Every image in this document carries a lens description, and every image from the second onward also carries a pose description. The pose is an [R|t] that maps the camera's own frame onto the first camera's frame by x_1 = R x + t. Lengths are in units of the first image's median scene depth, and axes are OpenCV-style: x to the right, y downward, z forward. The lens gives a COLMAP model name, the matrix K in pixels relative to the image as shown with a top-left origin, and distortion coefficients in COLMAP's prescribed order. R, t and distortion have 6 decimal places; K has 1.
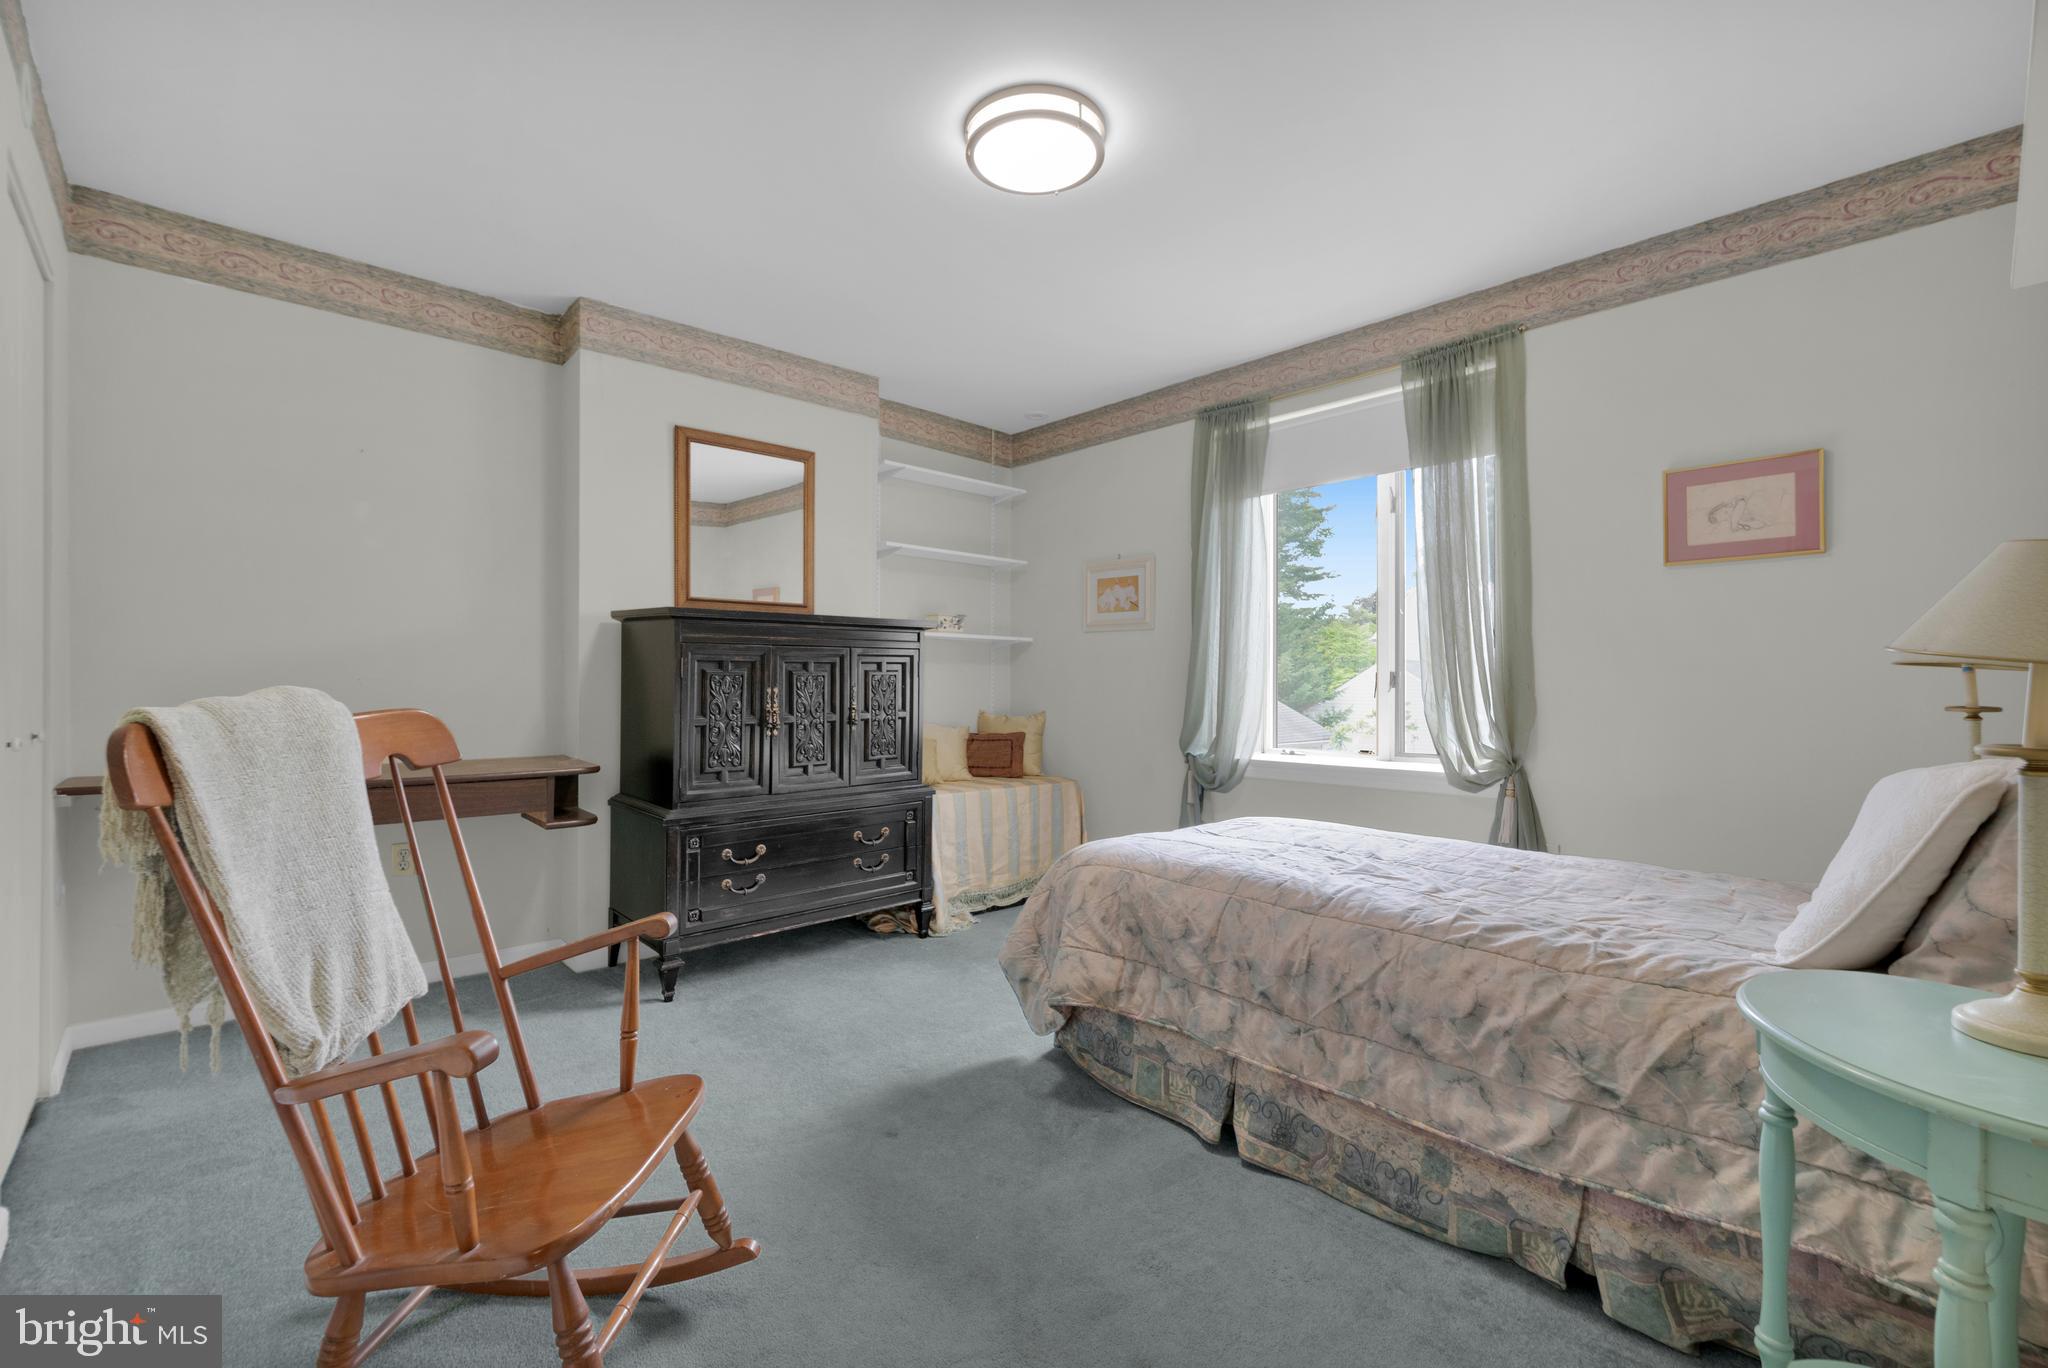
lens RADIAL K [[876.8, 0, 1024.7], [0, 876.8, 678.6], [0, 0, 1]] dist [0.000003, -0.000134]
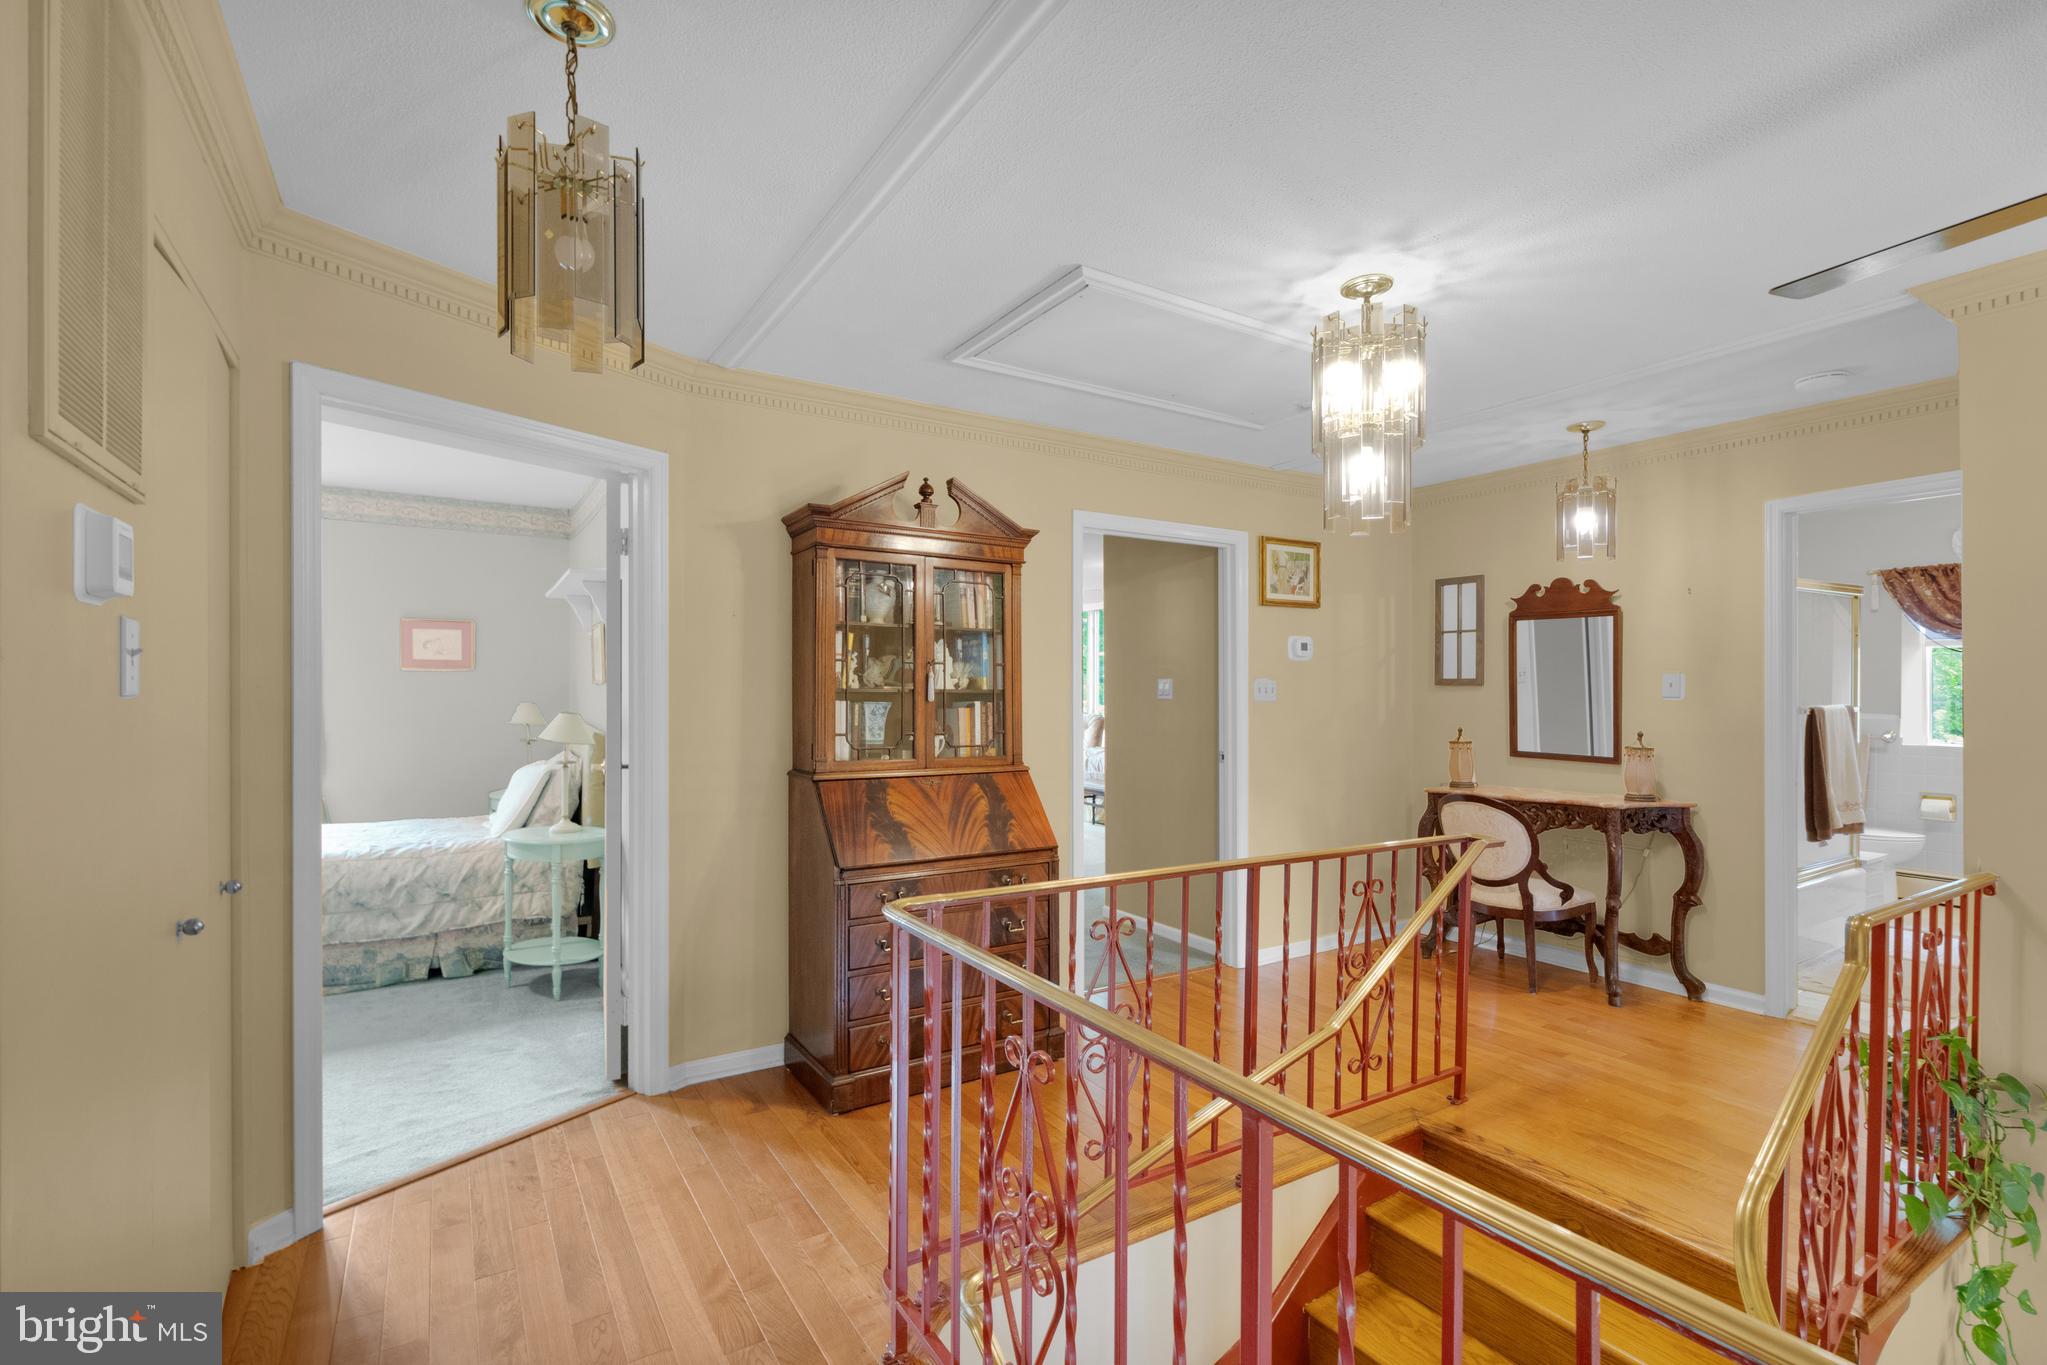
lens RADIAL K [[925.7, 0, 1024.1], [0, 925.7, 684.2], [0, 0, 1]] dist [-0.000253, 0.000020]
pose [[0.184914, 0.005012, 0.982742, -1.713801], [-0.011303, 0.999932, -0.002973, -0.181037], [-0.982690, -0.010558, 0.184958, -1.204958]]
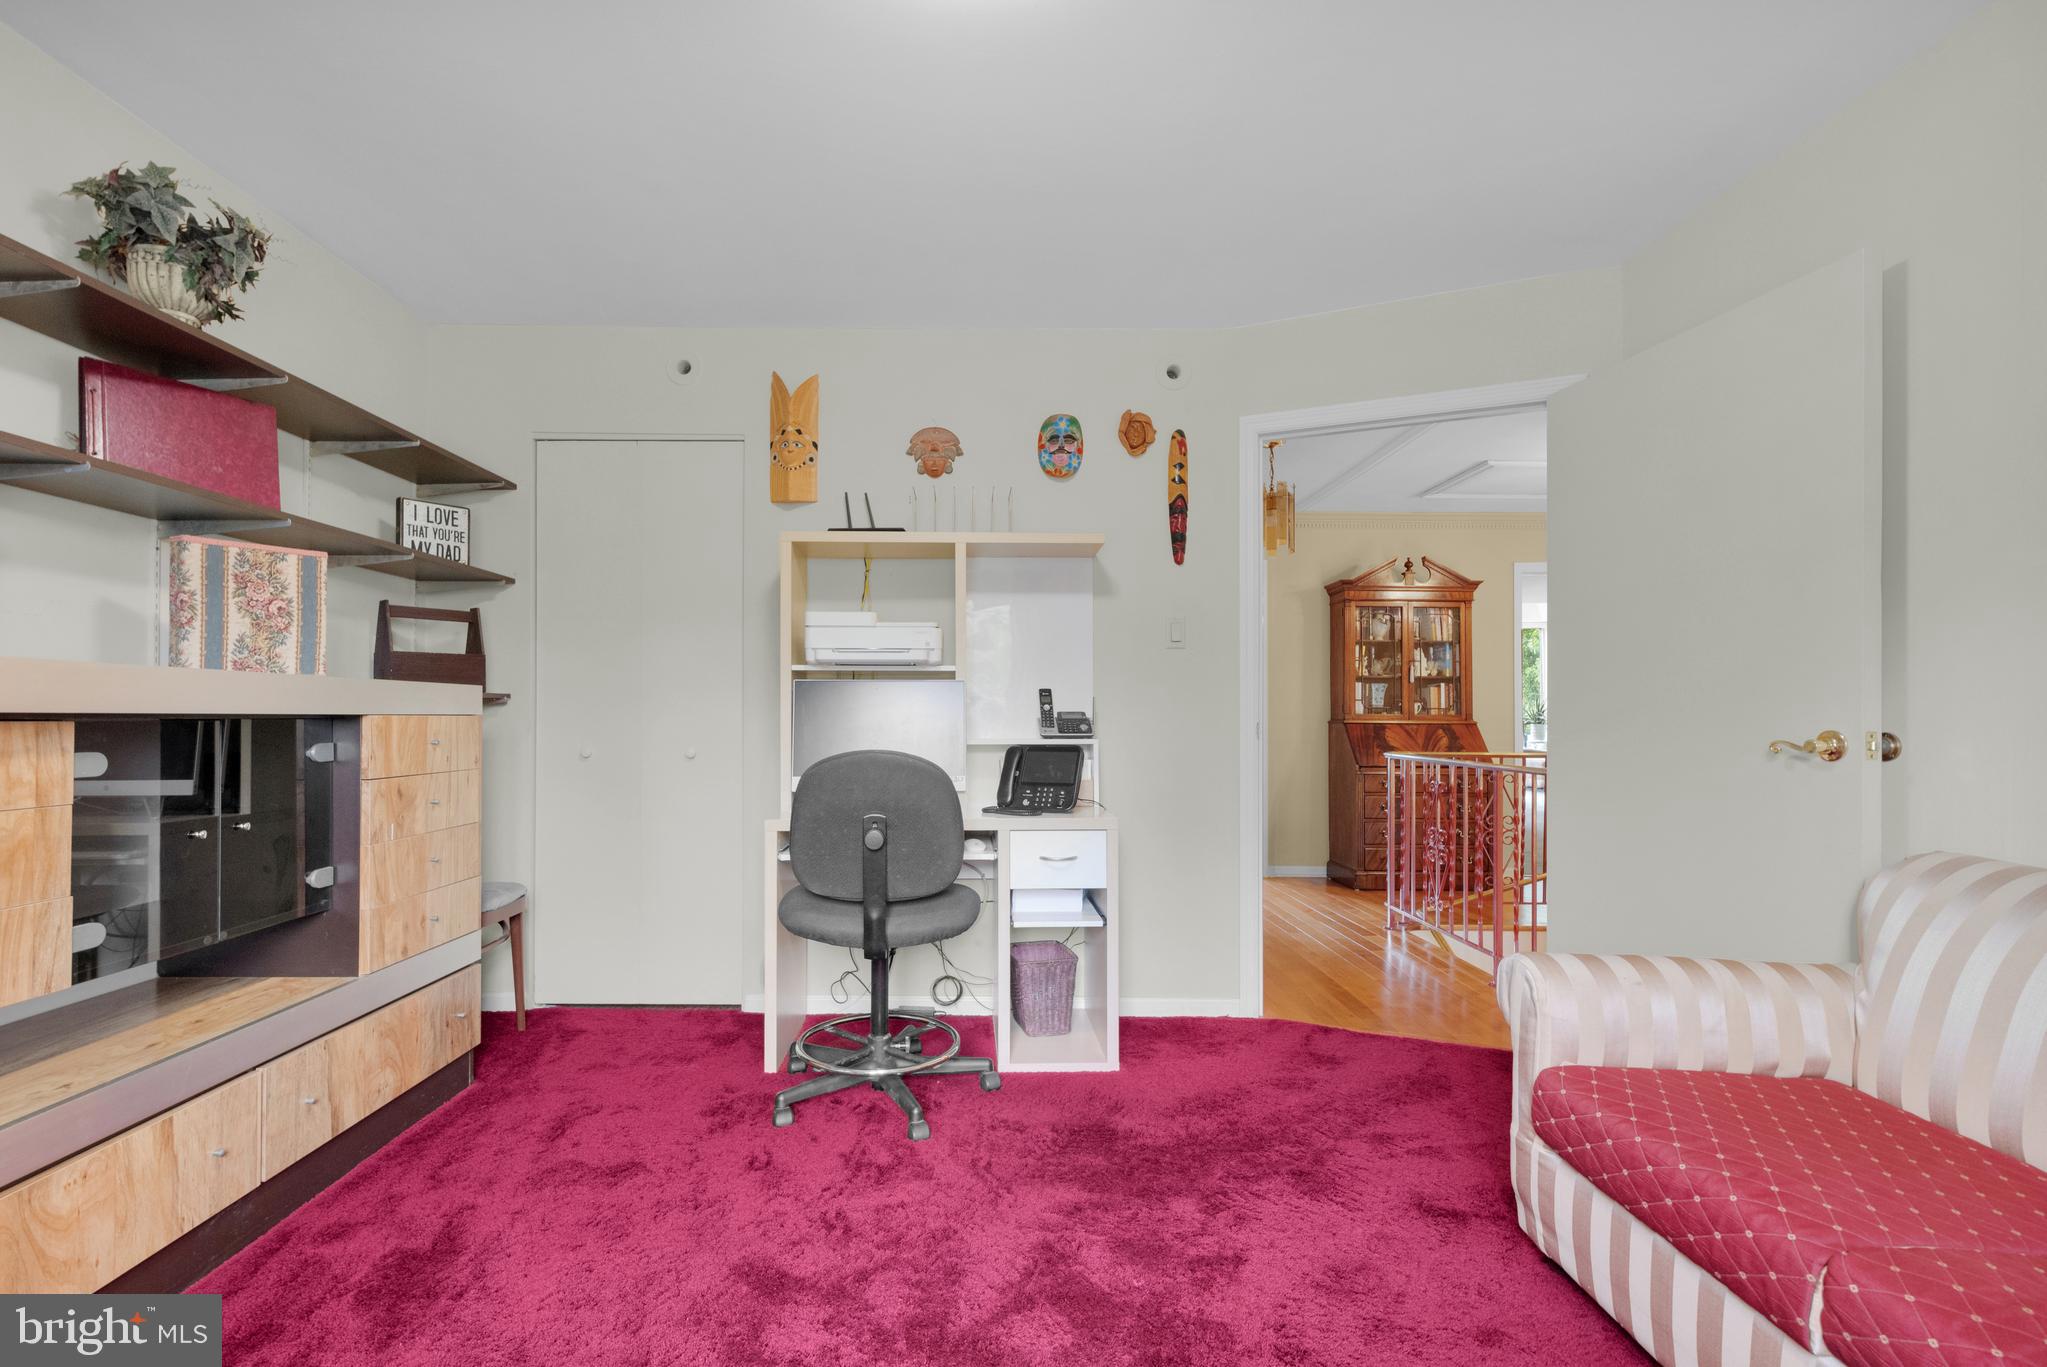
lens RADIAL K [[830.0, 0, 1013.4], [0, 830.0, 701.5], [0, 0, 1]] dist [0.000392, 0.000025]
pose [[0.683232, 0.009325, 0.730142, -3.311526], [-0.010376, 0.999941, -0.003061, -0.034704], [-0.730127, -0.005485, 0.683289, -1.750983]]
